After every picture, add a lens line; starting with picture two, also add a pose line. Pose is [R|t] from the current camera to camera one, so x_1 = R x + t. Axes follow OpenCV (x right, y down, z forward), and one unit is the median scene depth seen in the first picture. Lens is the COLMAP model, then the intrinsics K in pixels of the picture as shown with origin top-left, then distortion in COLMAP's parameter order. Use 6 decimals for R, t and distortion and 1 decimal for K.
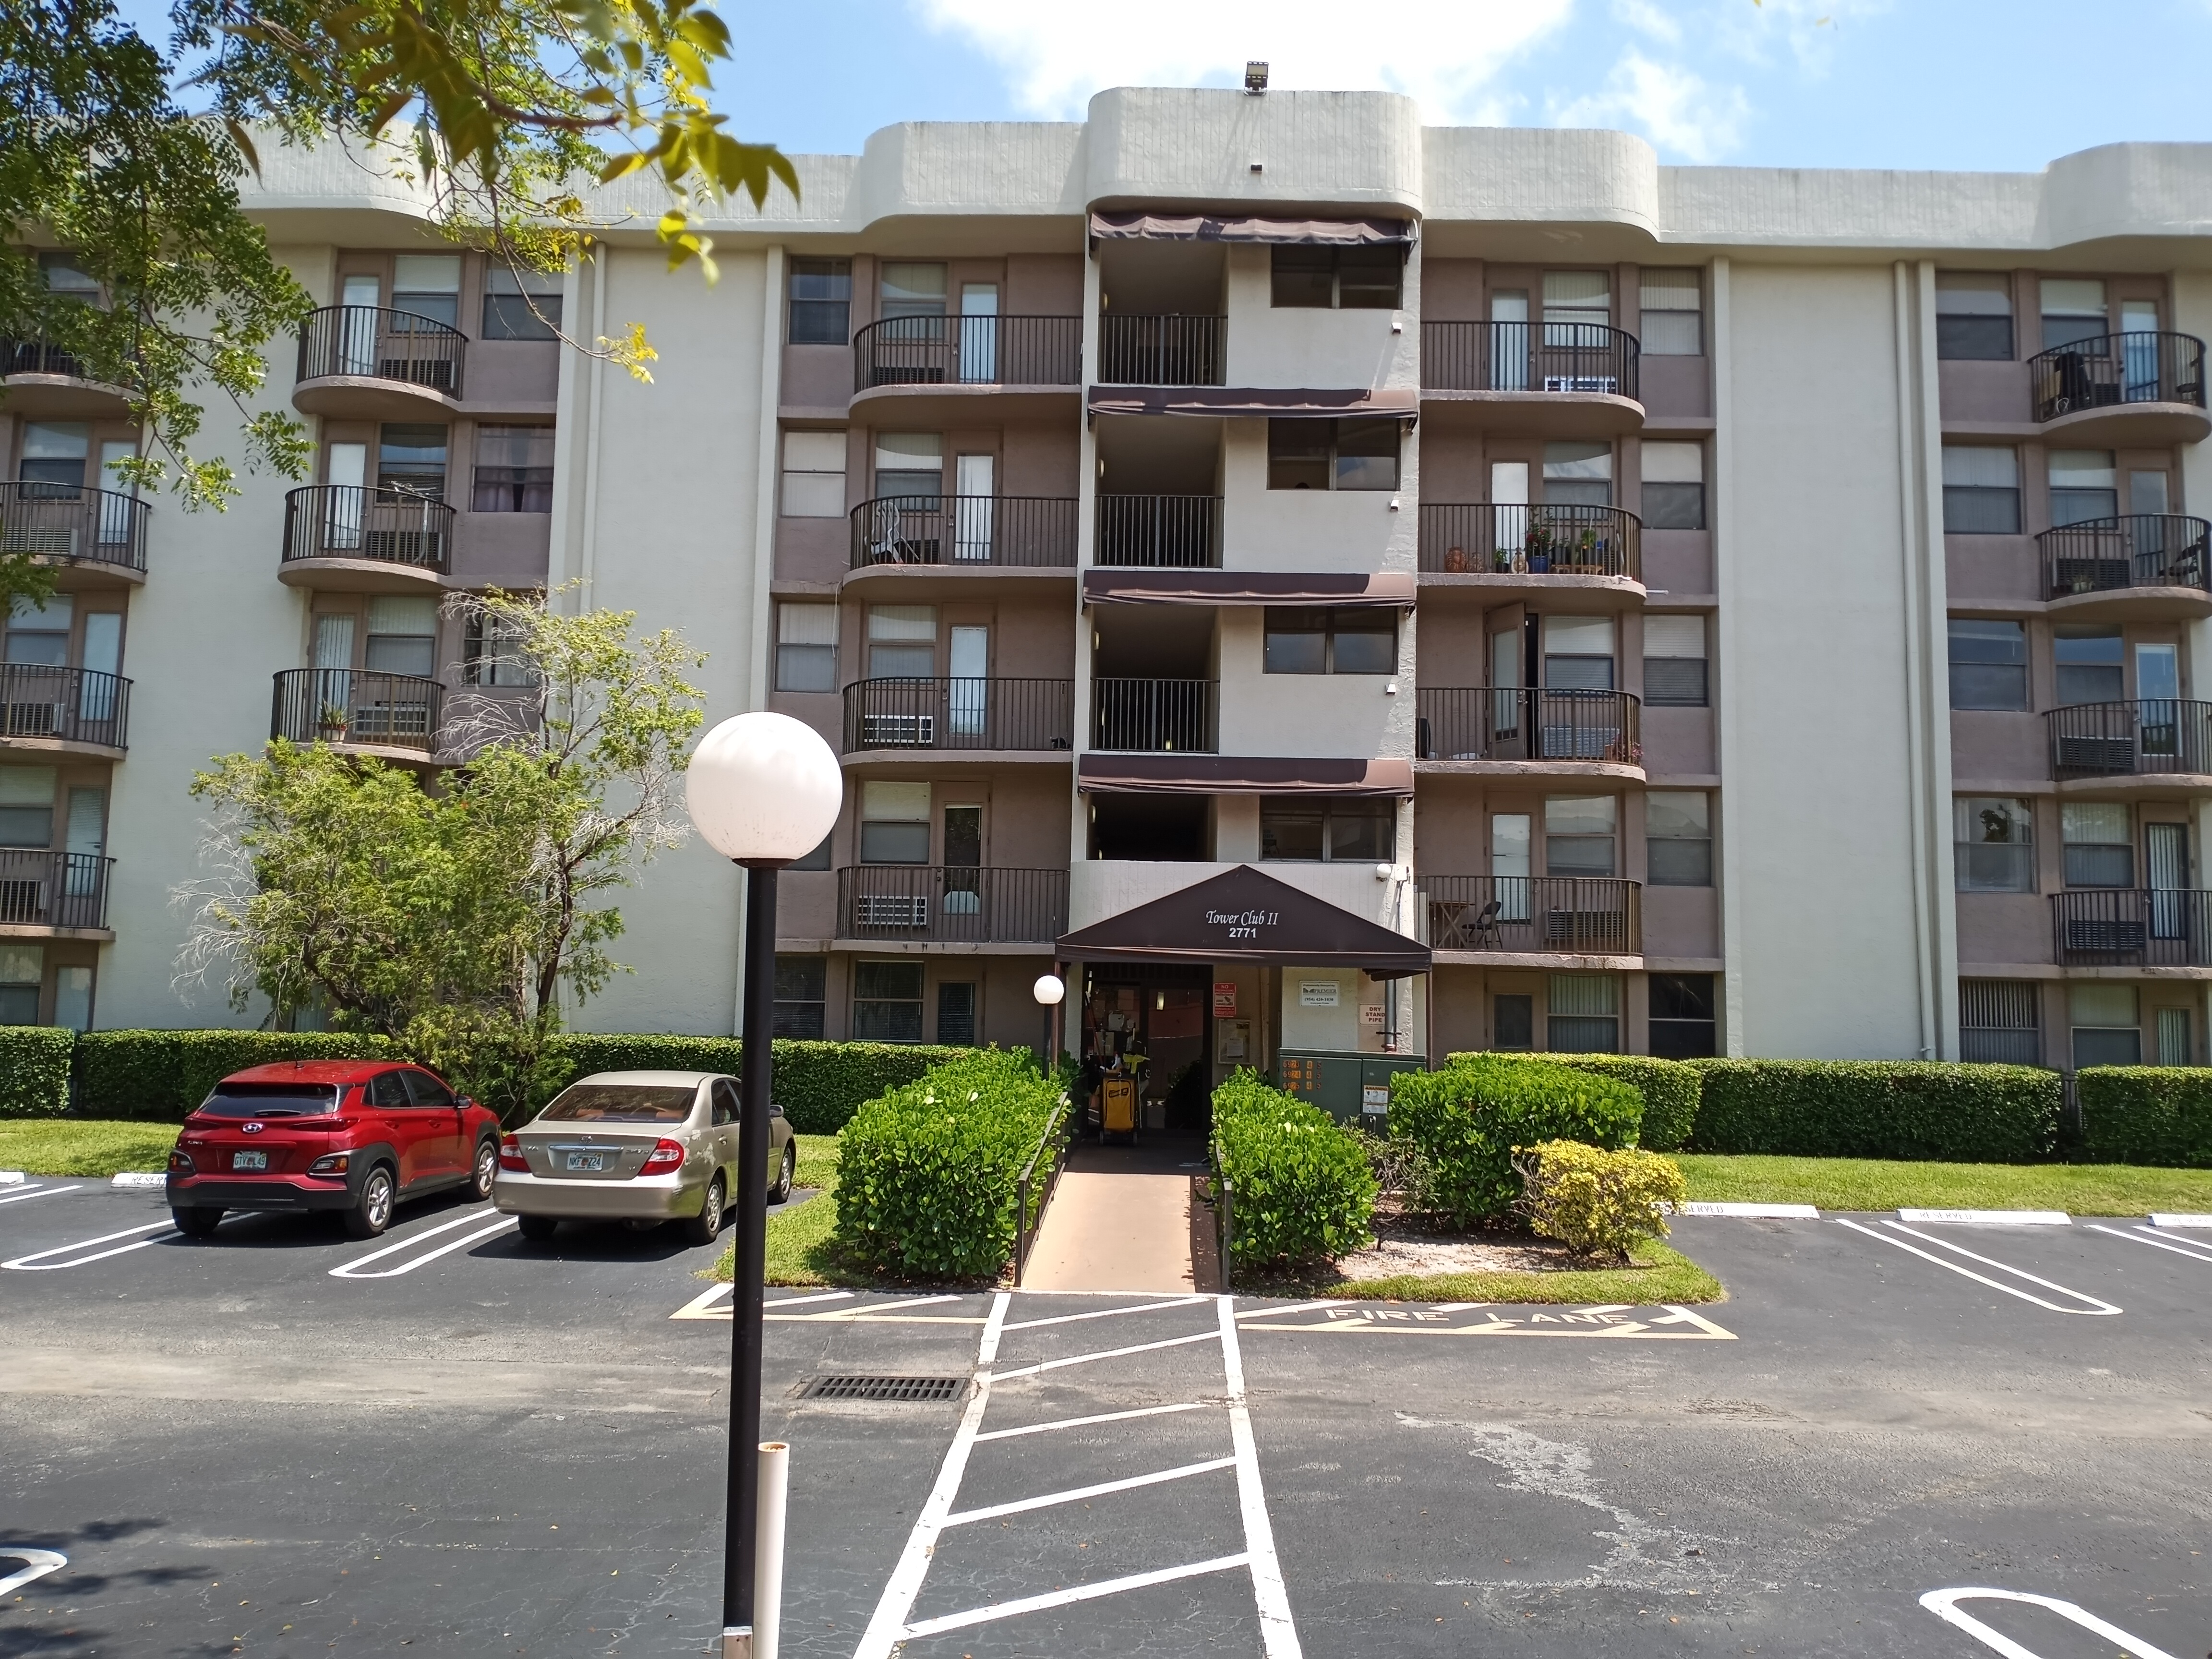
lens RADIAL K [[1449.7, 0, 1107.4], [0, 1449.7, 853.0], [0, 0, 1]] dist [0.069522, -0.092435]
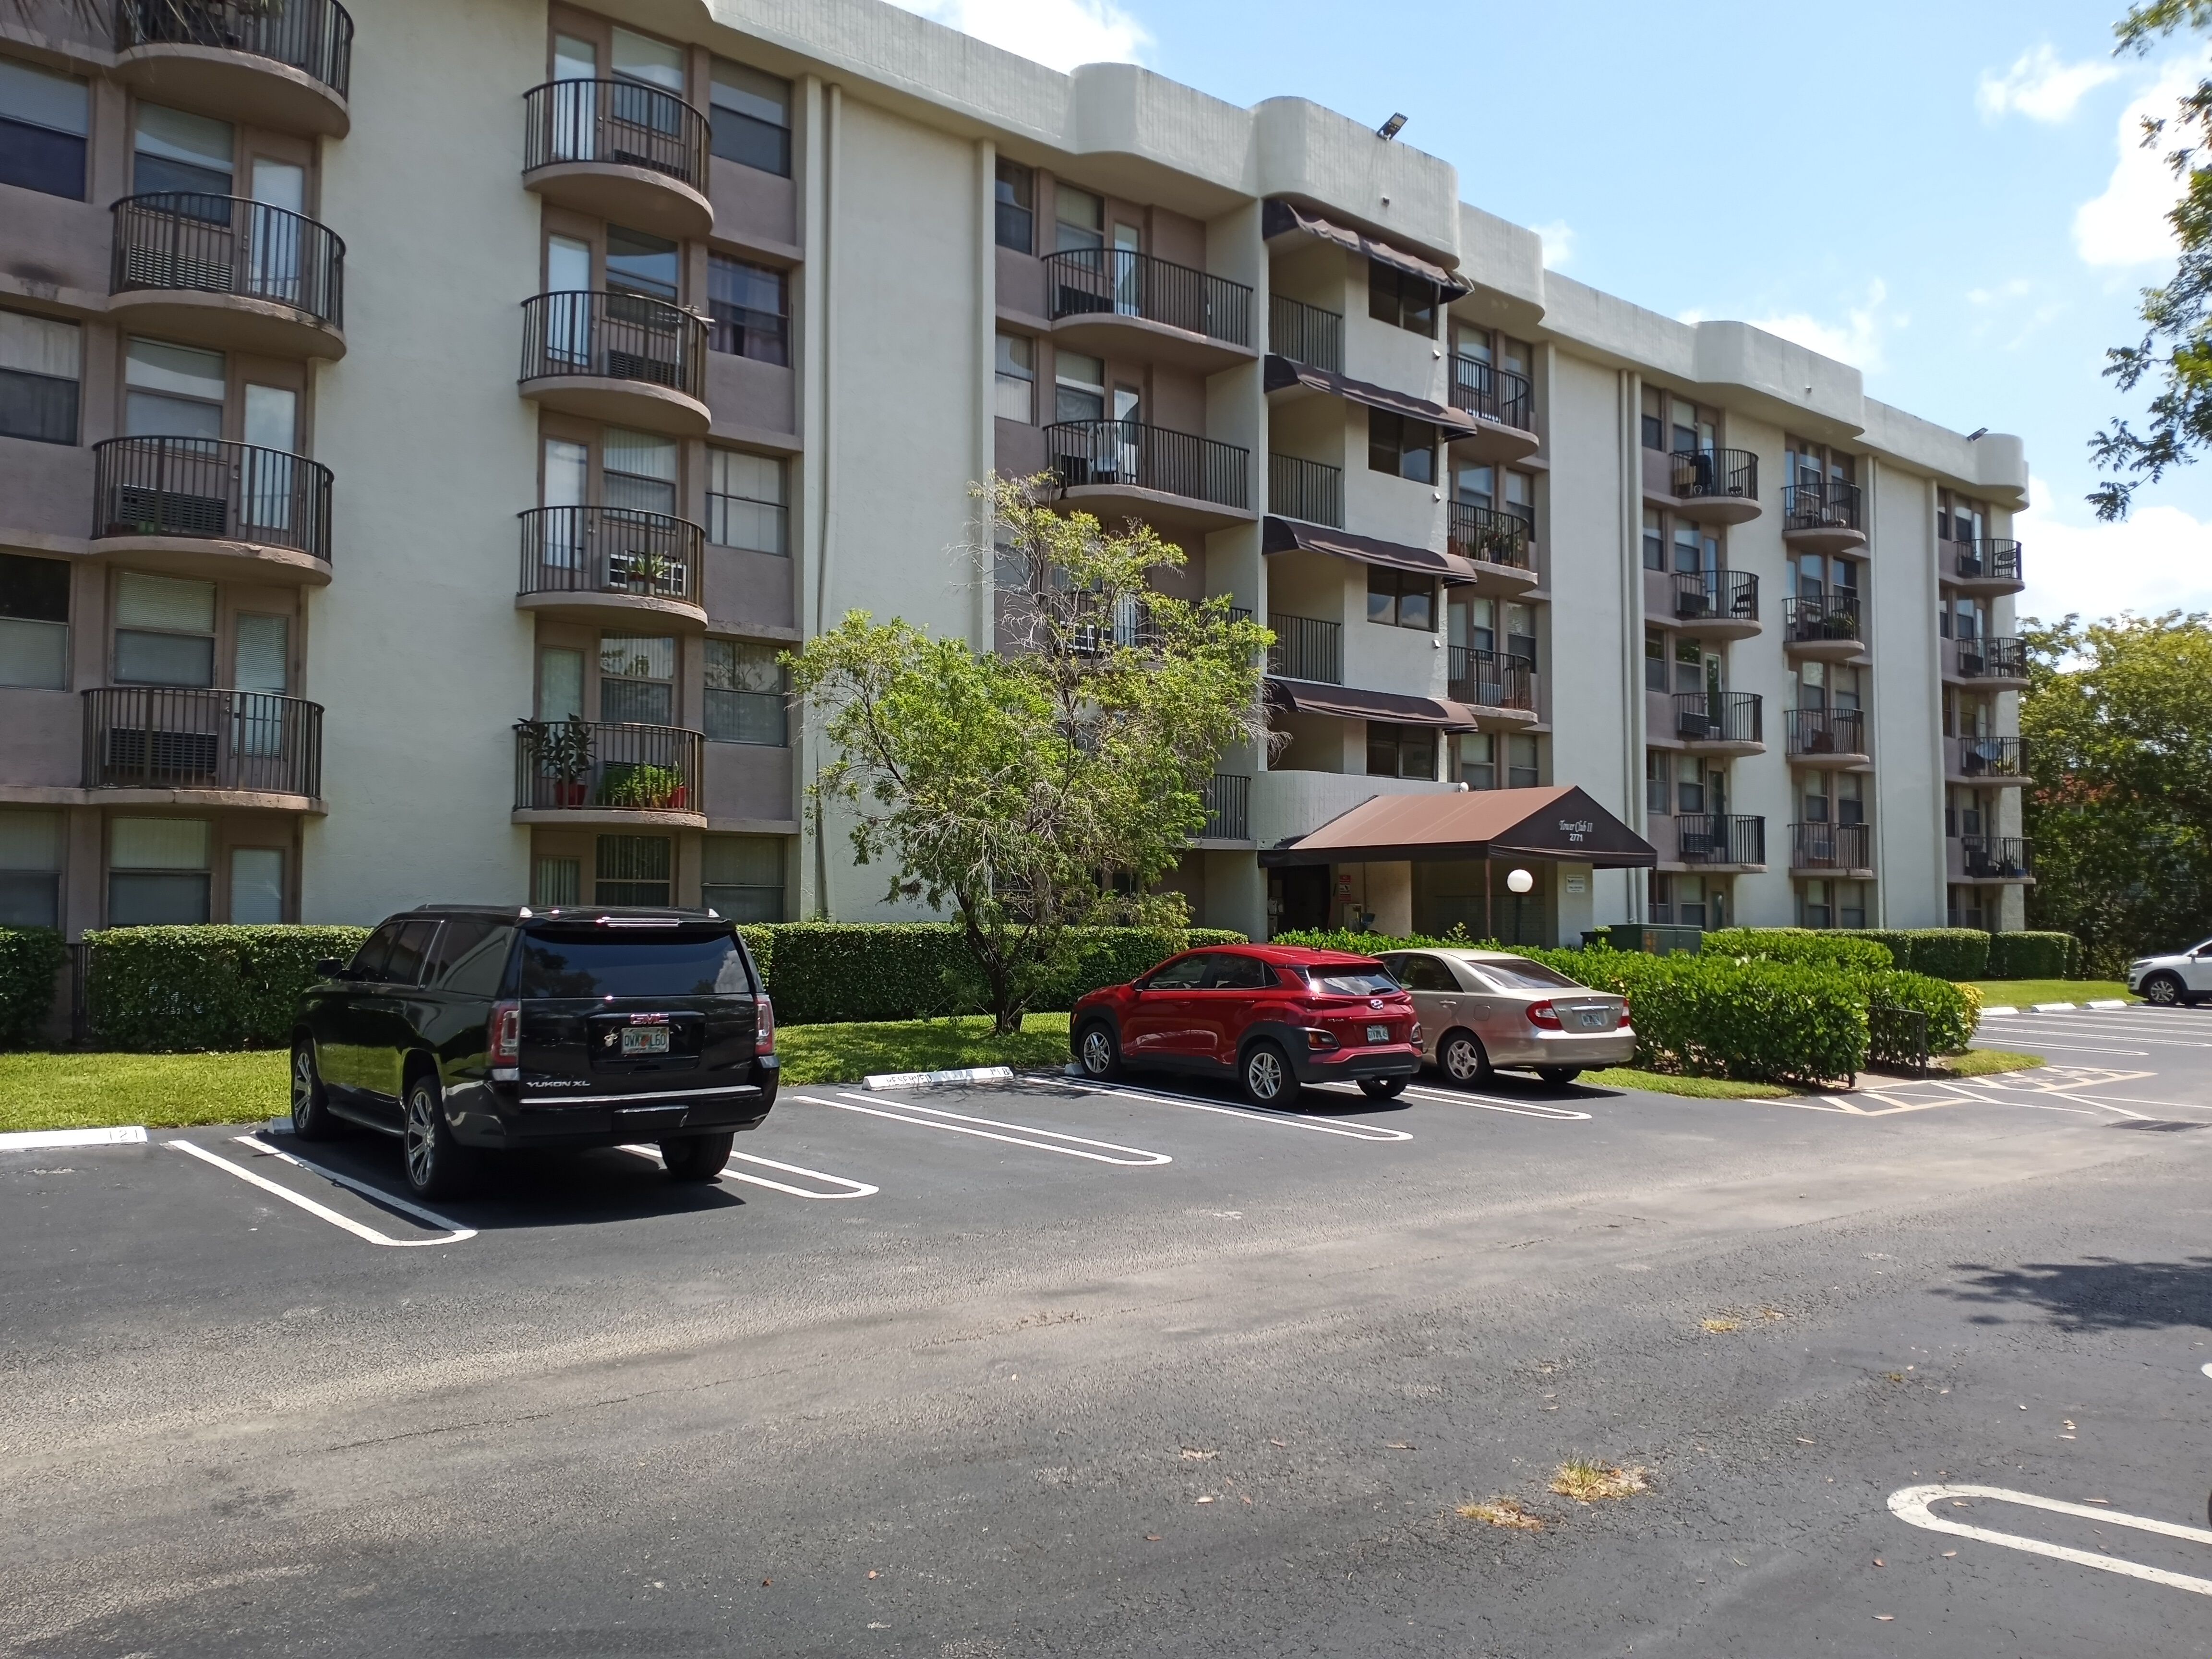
lens RADIAL K [[1712.7, 0, 1106.0], [0, 1712.7, 829.5], [0, 0, 1]] dist [0.064414, -0.185951]
pose [[0.748777, 0.015562, 0.662639, -0.966456], [-0.072575, 0.995638, 0.058627, -0.018177], [-0.658836, -0.091990, 0.746641, 0.043563]]
